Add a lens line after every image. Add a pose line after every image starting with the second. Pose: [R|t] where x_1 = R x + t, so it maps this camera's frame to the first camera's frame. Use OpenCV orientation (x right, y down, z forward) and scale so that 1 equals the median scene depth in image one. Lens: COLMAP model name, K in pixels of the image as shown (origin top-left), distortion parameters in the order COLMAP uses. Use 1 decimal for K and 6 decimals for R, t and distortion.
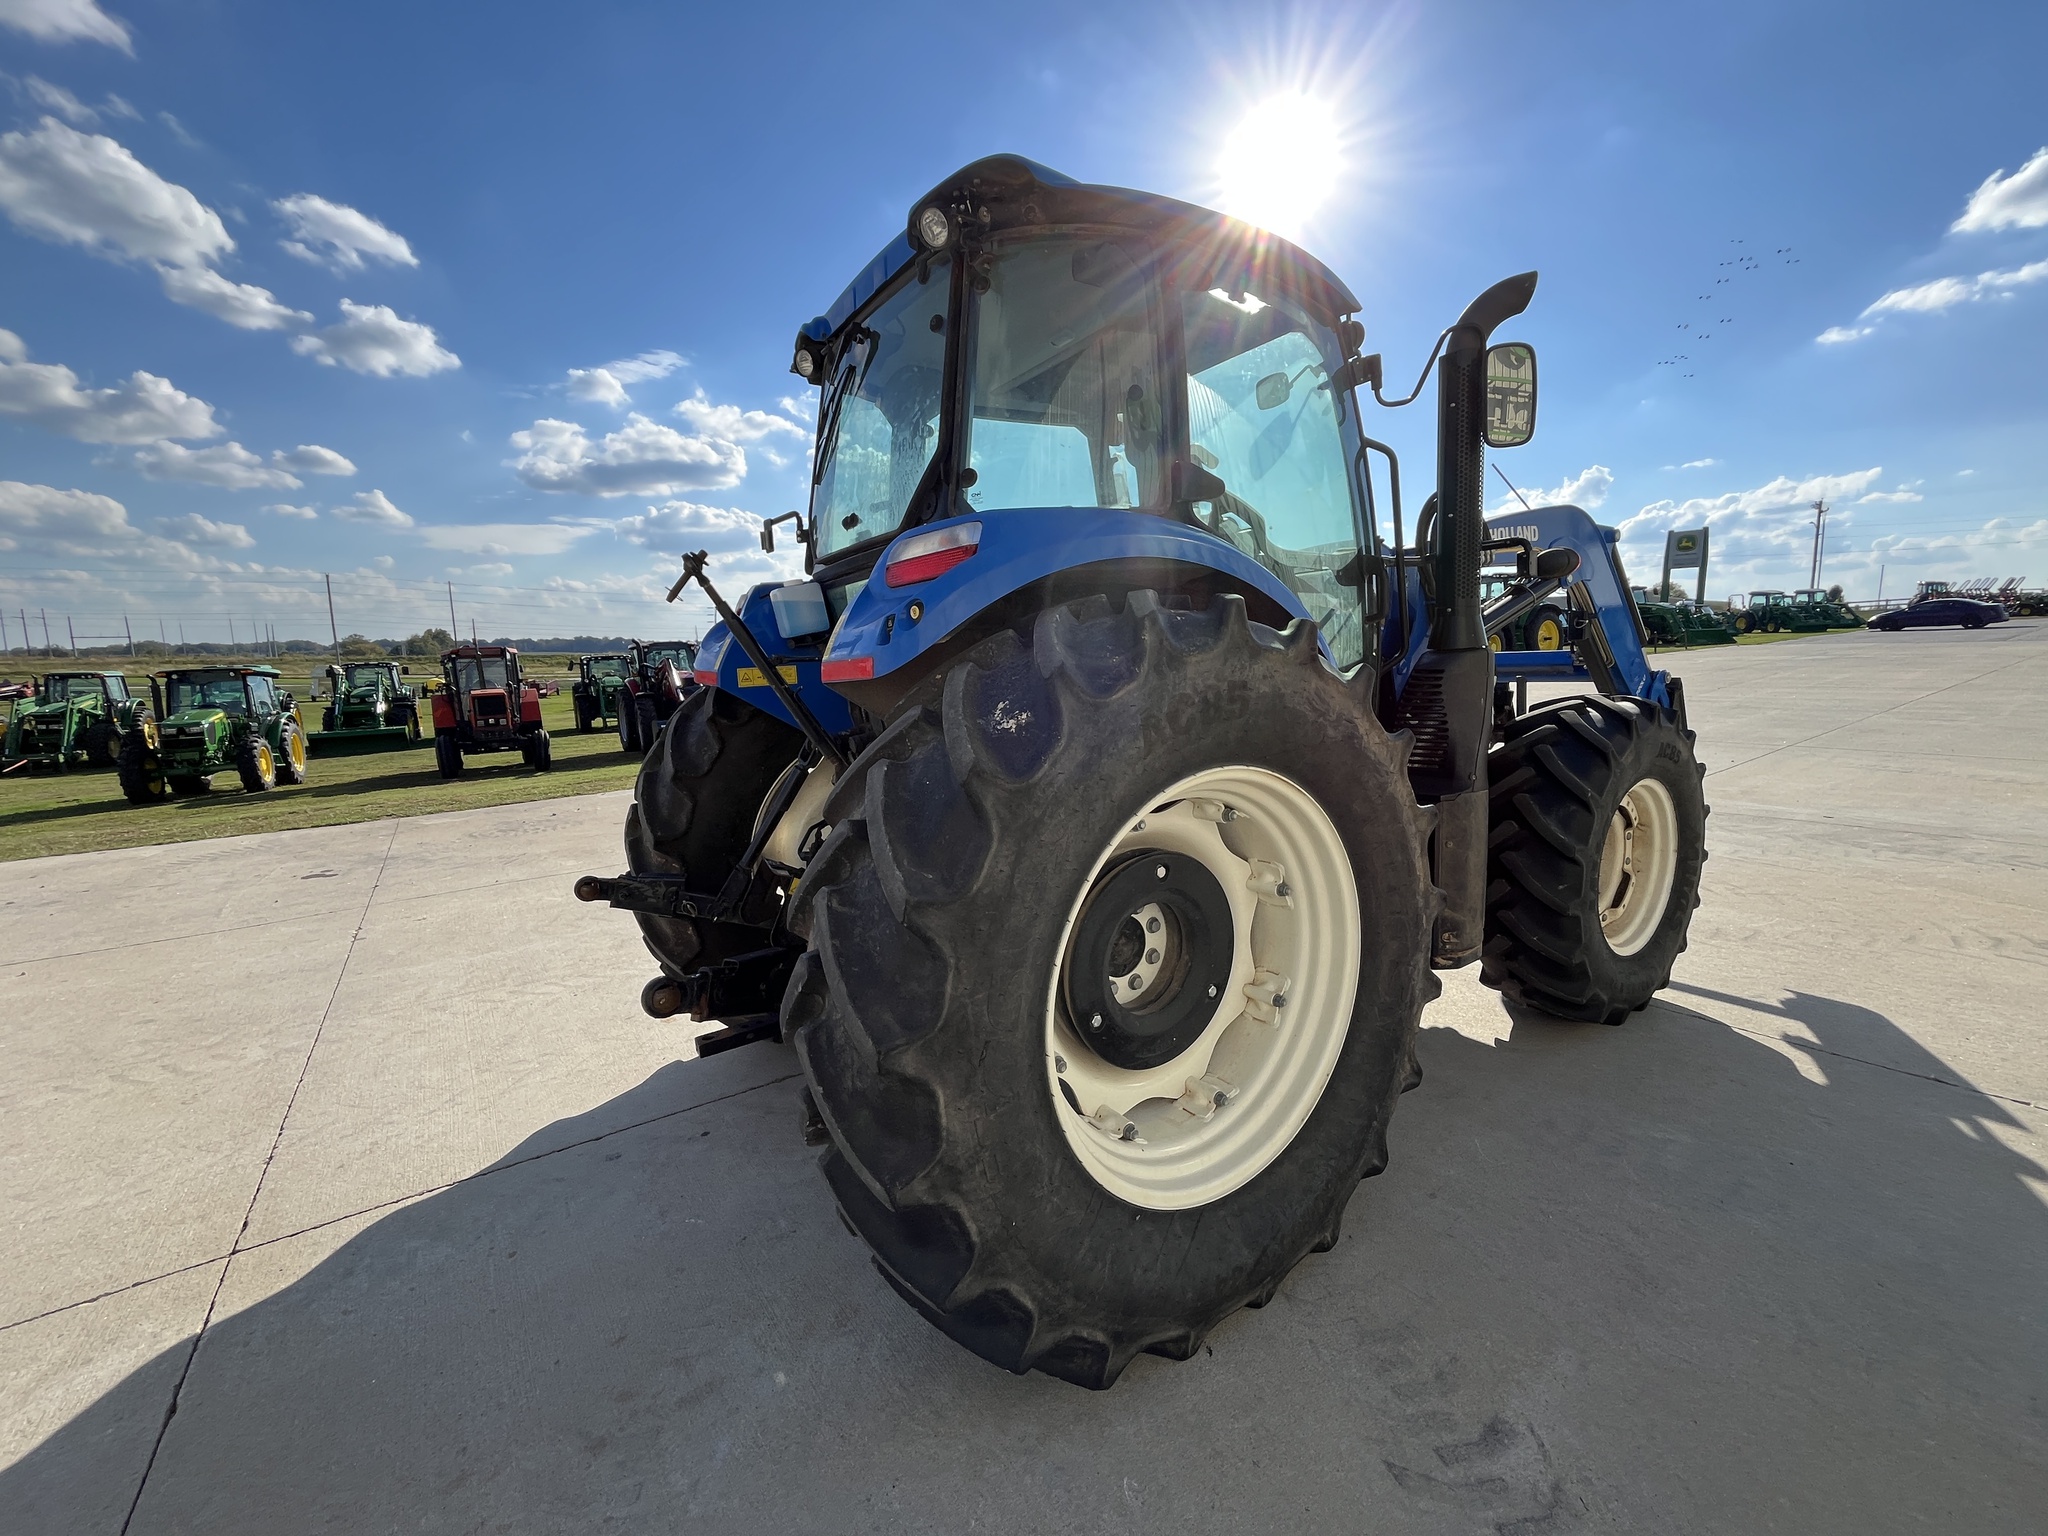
lens RADIAL K [[836.0, 0, 1028.6], [0, 836.0, 716.3], [0, 0, 1]] dist [-0.005745, 0.000748]
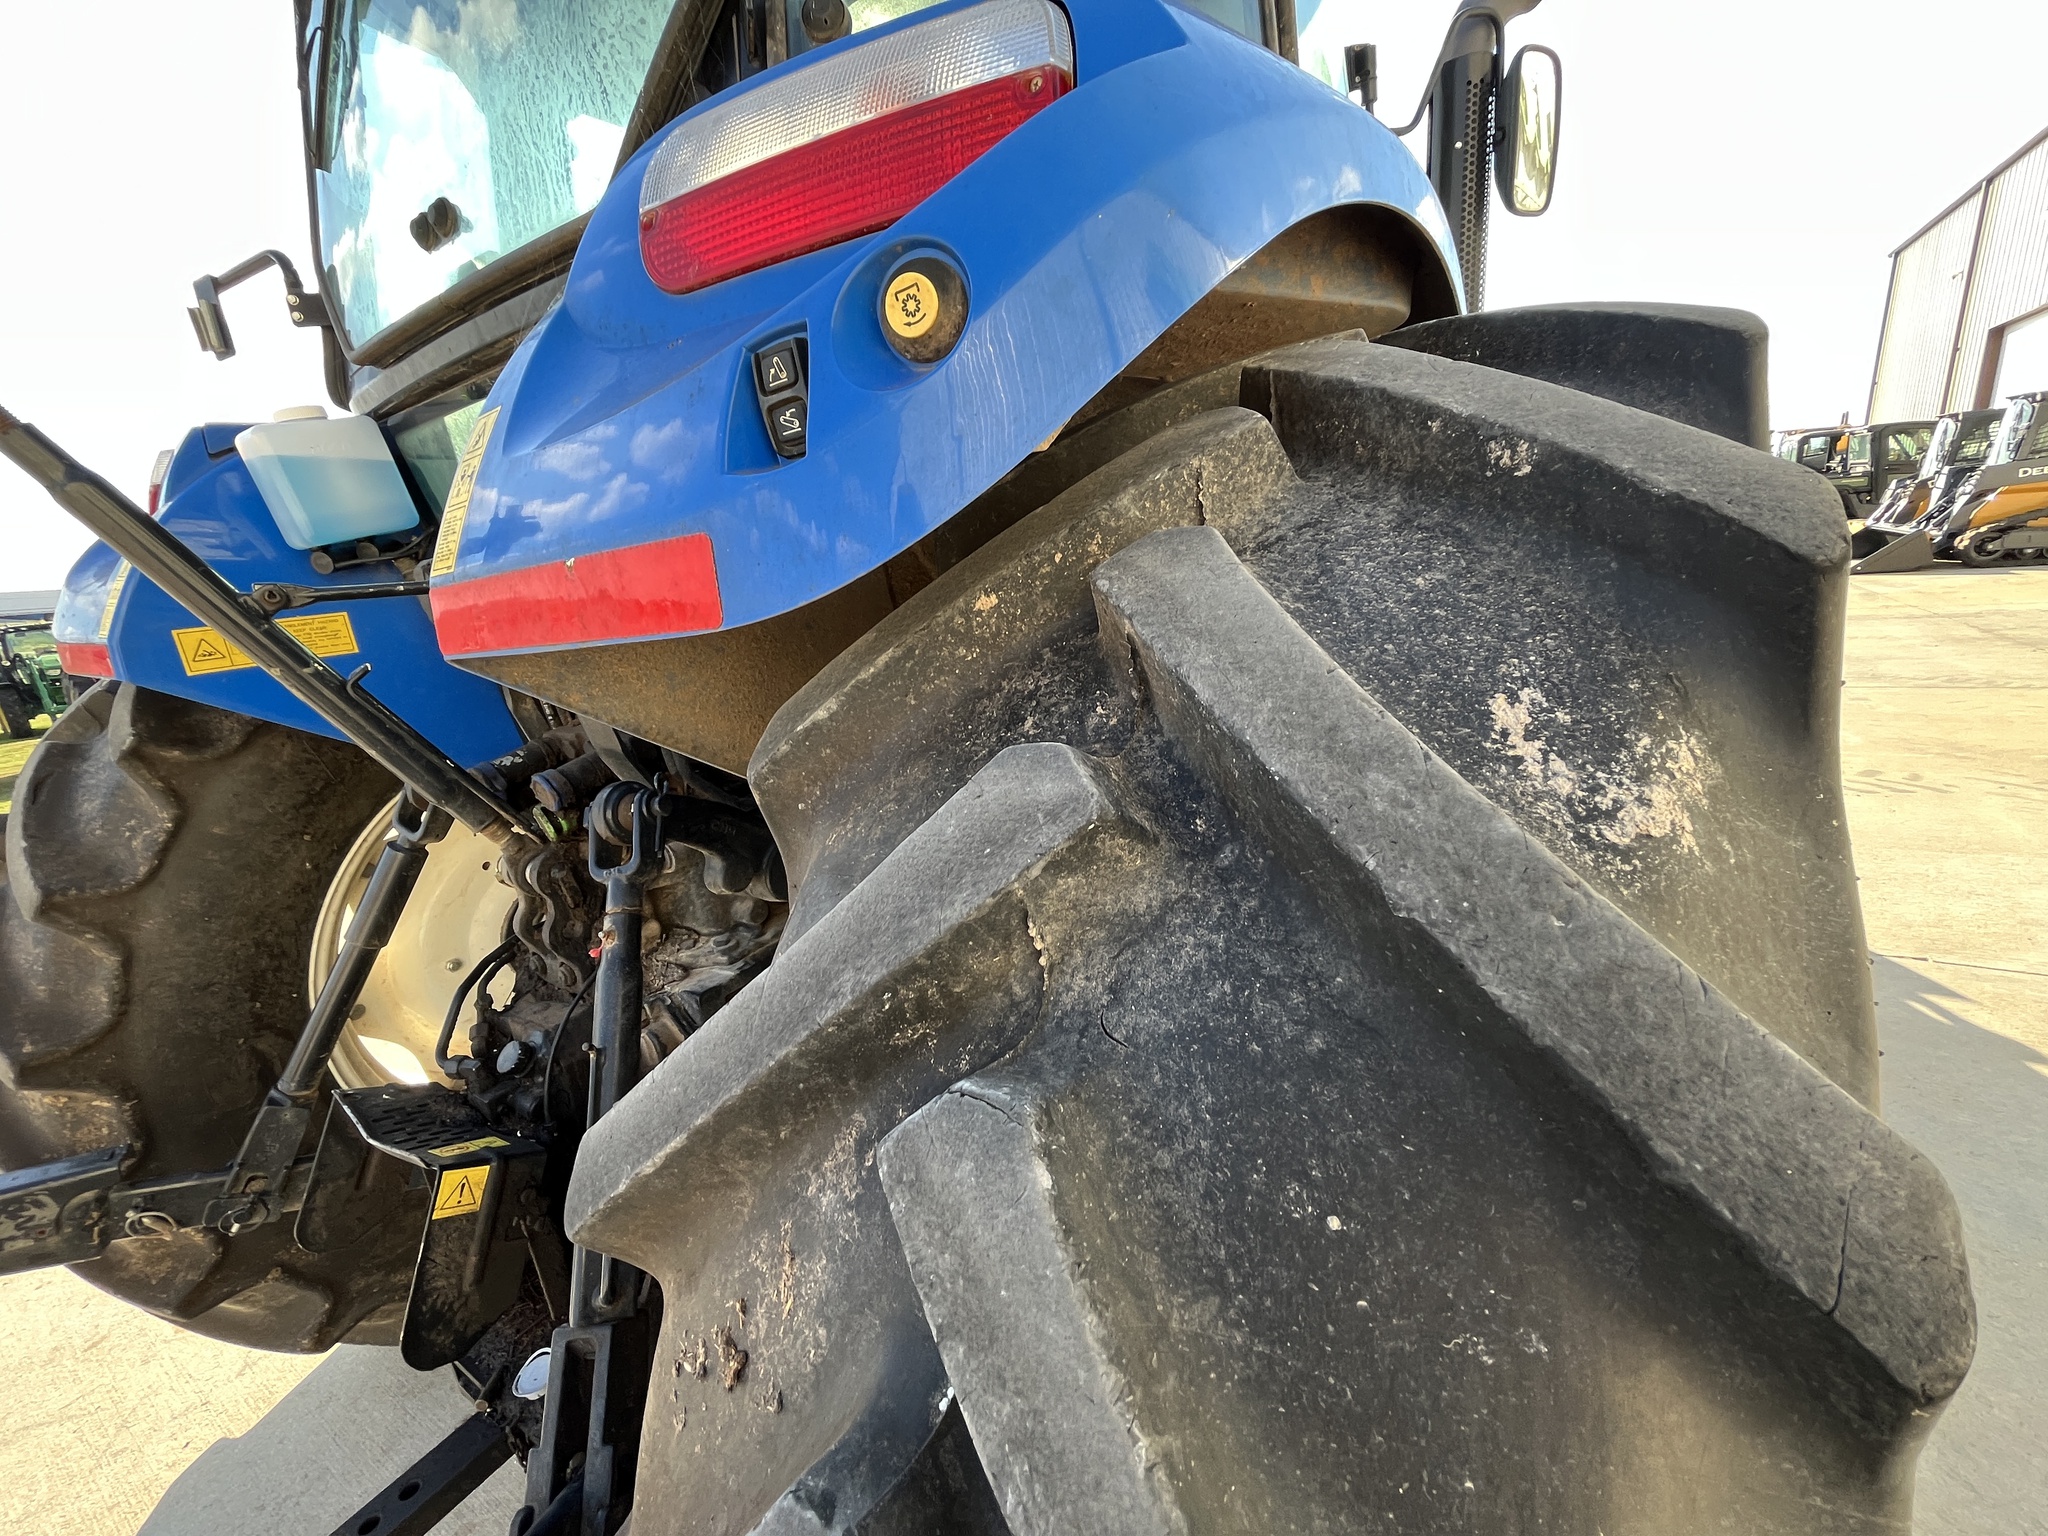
lens RADIAL K [[836.0, 0, 1007.7], [0, 836.0, 747.1], [0, 0, 1]] dist [-0.005745, 0.000748]
pose [[0.925145, -0.132037, 0.355911, -0.122848], [0.084814, 0.985755, 0.145235, -0.025073], [-0.370018, -0.104177, 0.923165, 0.464296]]
